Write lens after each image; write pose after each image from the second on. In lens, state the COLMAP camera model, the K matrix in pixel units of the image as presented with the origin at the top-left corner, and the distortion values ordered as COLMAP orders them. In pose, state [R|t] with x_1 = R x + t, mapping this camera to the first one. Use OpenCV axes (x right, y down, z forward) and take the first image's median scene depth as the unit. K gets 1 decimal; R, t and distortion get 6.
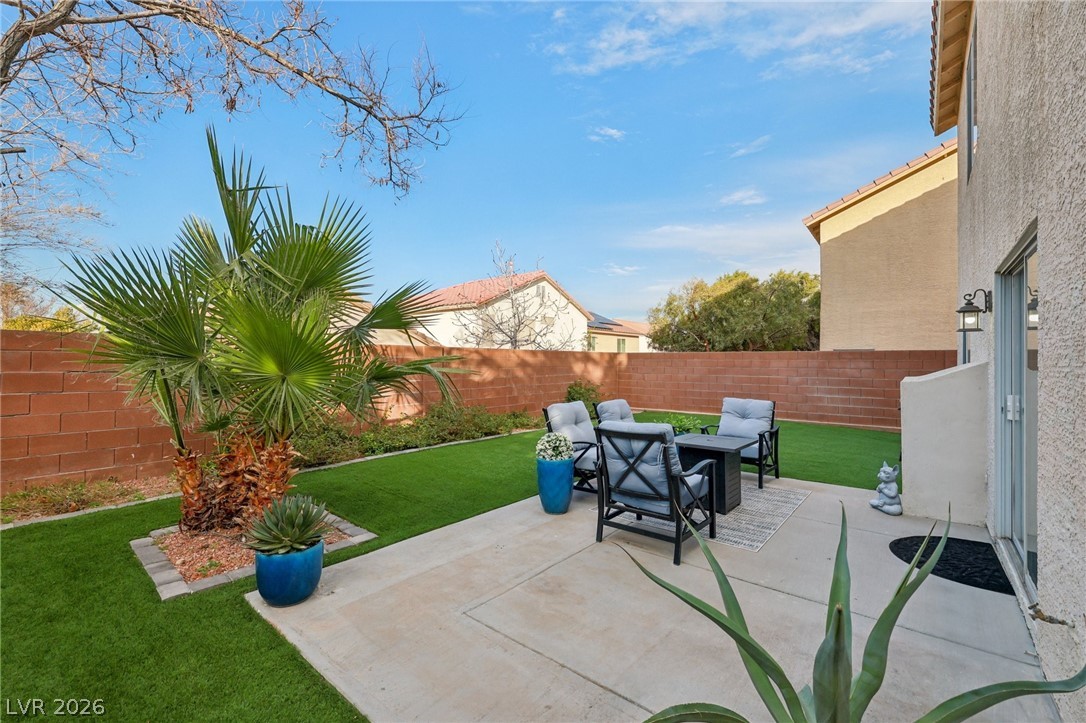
lens RADIAL K [[448.0, 0, 542.7], [0, 448.0, 367.3], [0, 0, 1]] dist [0.000597, 0.000001]
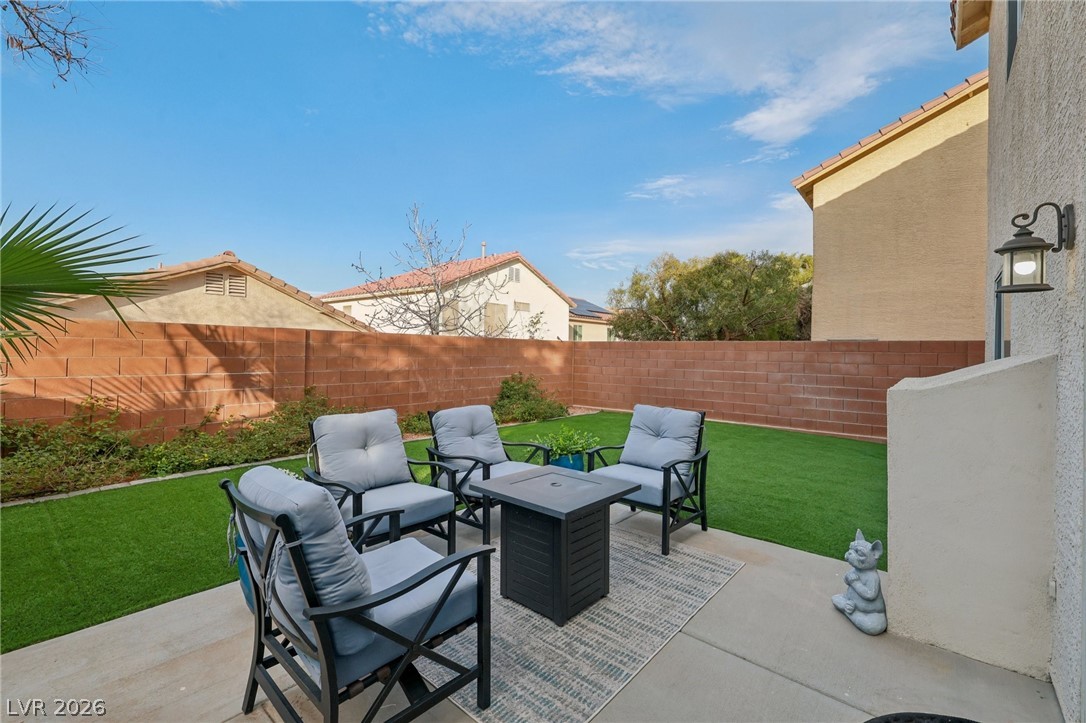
lens RADIAL K [[454.0, 0, 539.9], [0, 454.0, 358.2], [0, 0, 1]] dist [-0.000493, 0.000102]
pose [[0.999695, 0.011362, -0.021949, 0.167831], [-0.011351, 0.999935, 0.000643, -0.000540], [0.021955, -0.000394, 0.999759, 0.189487]]
